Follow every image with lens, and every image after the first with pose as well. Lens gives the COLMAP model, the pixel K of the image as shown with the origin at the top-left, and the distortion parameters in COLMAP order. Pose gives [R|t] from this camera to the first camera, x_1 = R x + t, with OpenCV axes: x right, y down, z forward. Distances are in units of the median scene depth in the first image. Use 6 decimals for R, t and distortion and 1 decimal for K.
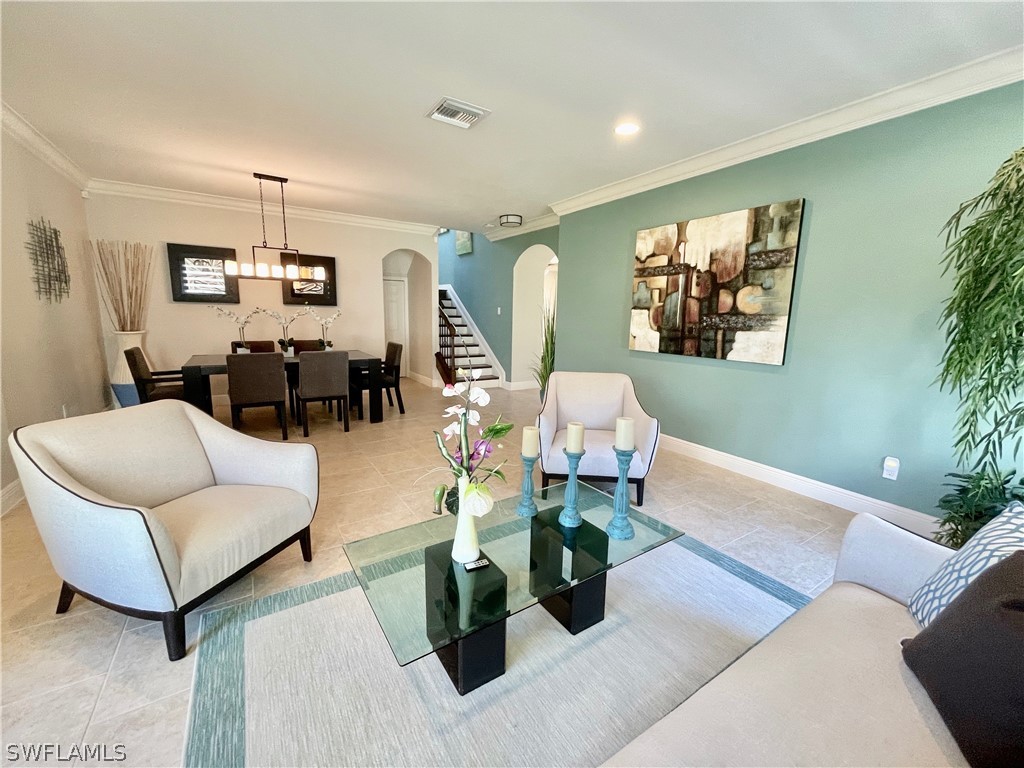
lens RADIAL K [[413.8, 0, 512.6], [0, 413.8, 380.3], [0, 0, 1]] dist [-0.003059, 0.000291]
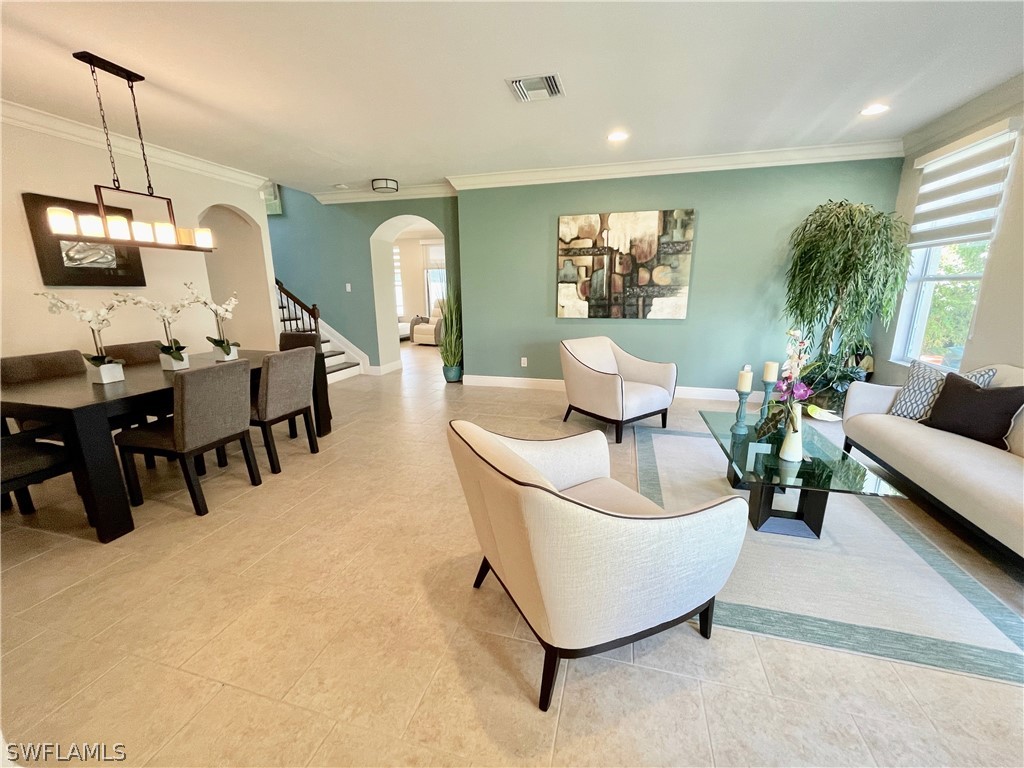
lens RADIAL K [[413.8, 0, 512.5], [0, 413.8, 385.3], [0, 0, 1]] dist [-0.003059, 0.000291]
pose [[0.743329, -0.179581, 0.644369, -0.716407], [0.129062, 0.983693, 0.125266, -0.057485], [-0.656357, -0.009950, 0.754385, 0.216427]]
